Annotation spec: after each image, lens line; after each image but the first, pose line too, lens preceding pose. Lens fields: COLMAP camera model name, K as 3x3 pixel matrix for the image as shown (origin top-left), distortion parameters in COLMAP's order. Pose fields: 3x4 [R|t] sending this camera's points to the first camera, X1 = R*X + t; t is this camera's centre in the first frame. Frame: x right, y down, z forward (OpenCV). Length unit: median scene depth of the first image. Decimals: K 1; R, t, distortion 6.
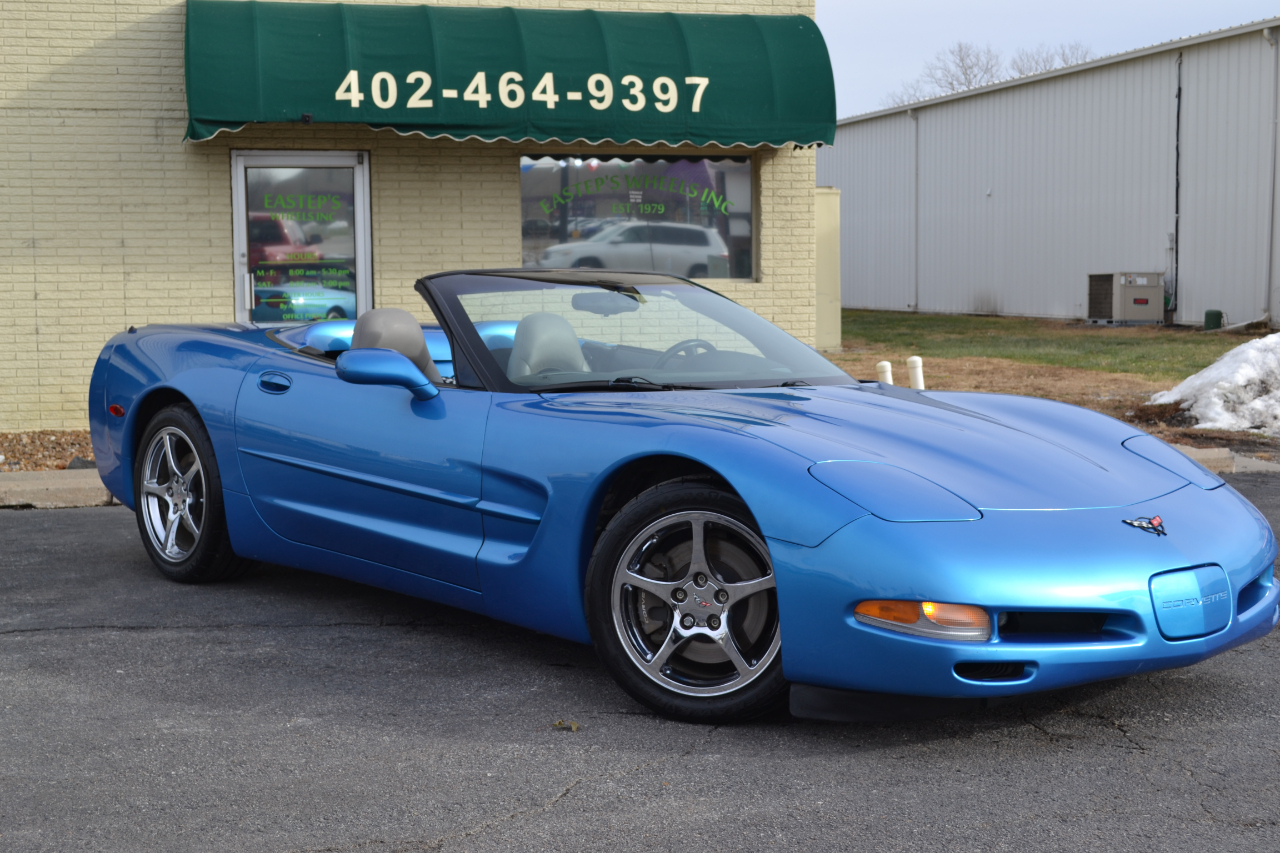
lens RADIAL K [[1818.3, 0, 640.0], [0, 1818.3, 426.5], [0, 0, 1]] dist [-0.002996, -0.018667]
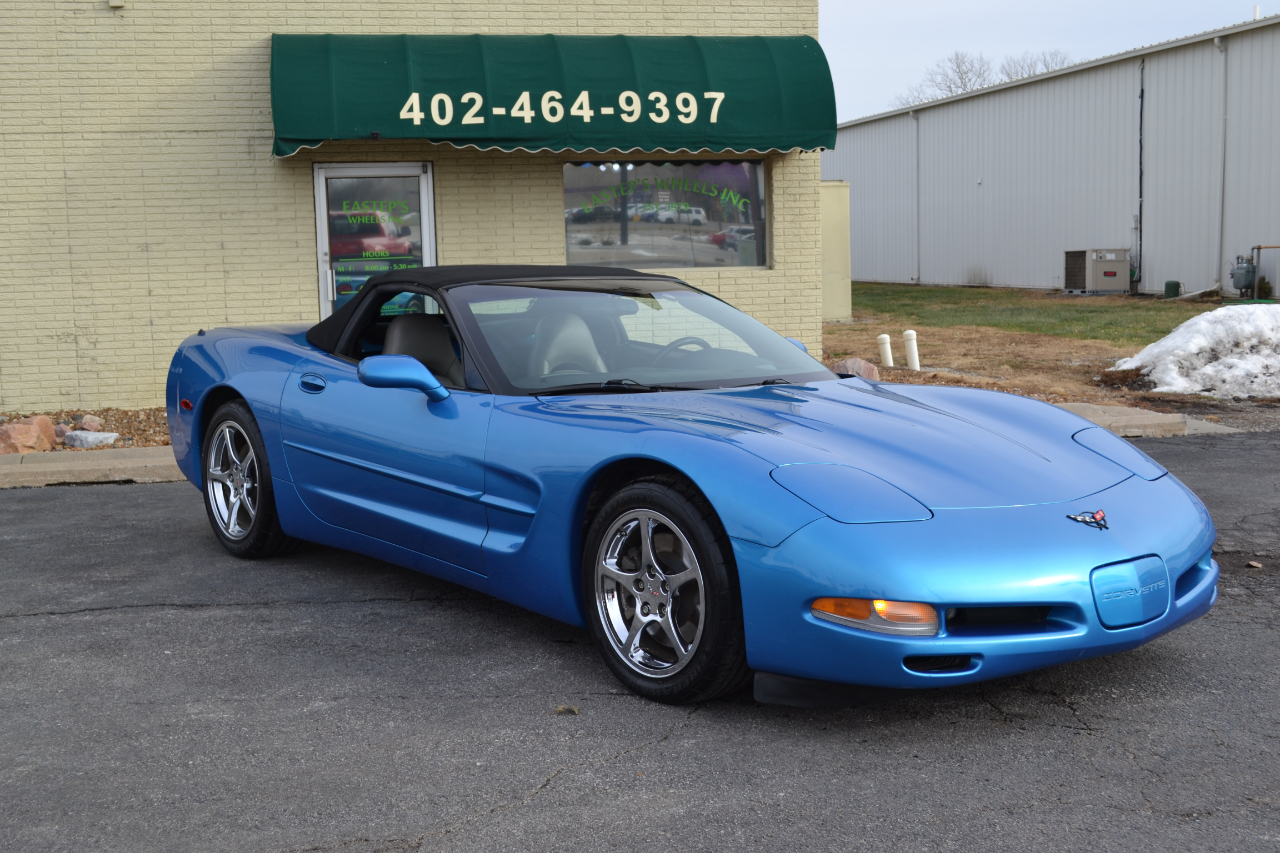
lens RADIAL K [[1519.2, 0, 640.0], [0, 1519.2, 426.5], [0, 0, 1]] dist [-0.032240, -0.007402]
pose [[0.999314, -0.012254, -0.034945, 0.015700], [0.013344, 0.999426, 0.031133, -0.011954], [0.034543, -0.031578, 0.998904, 0.036312]]
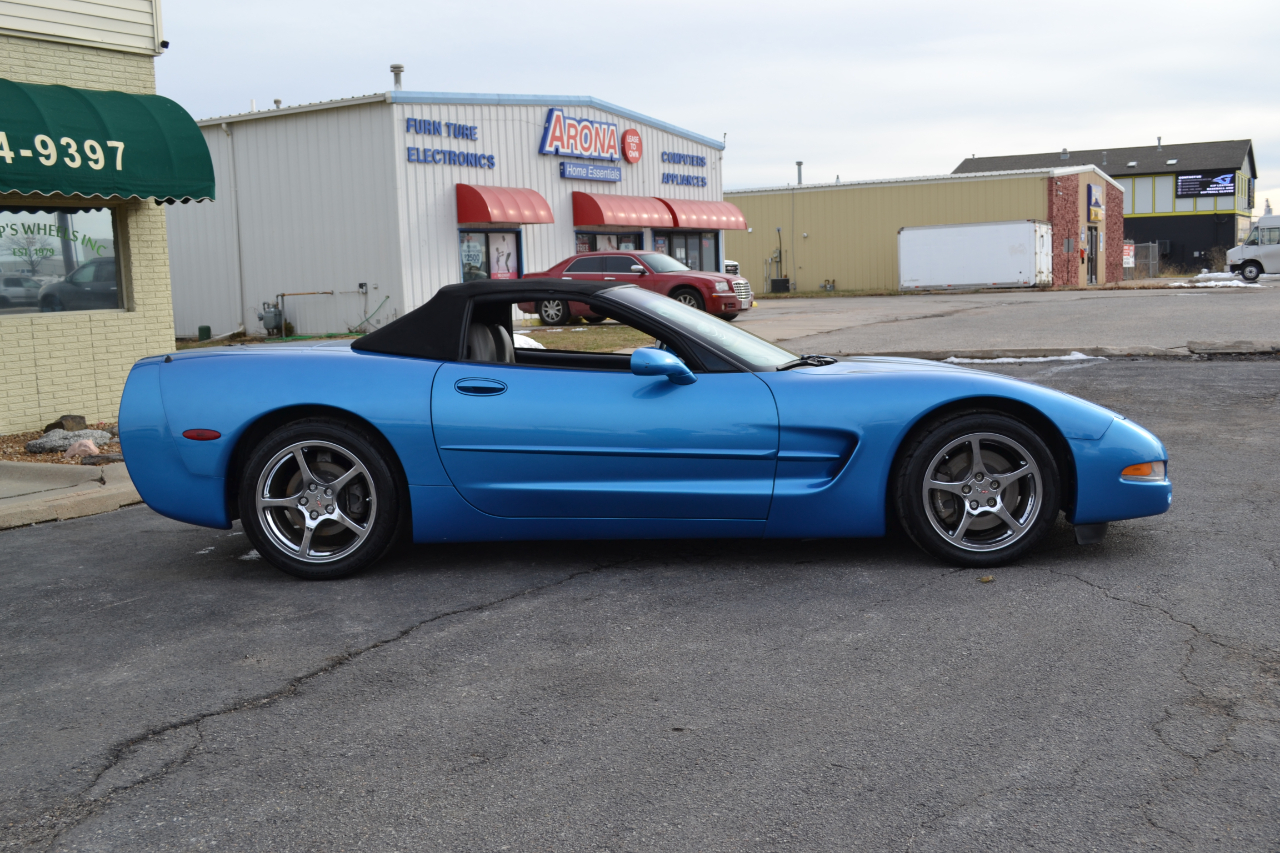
lens RADIAL K [[1307.6, 0, 640.0], [0, 1307.6, 426.5], [0, 0, 1]] dist [-0.037388, -0.012866]
pose [[0.694236, -0.103805, 0.712223, -0.365487], [0.095429, 0.994084, 0.051866, -0.016644], [-0.713393, 0.031960, 0.700035, 0.163478]]
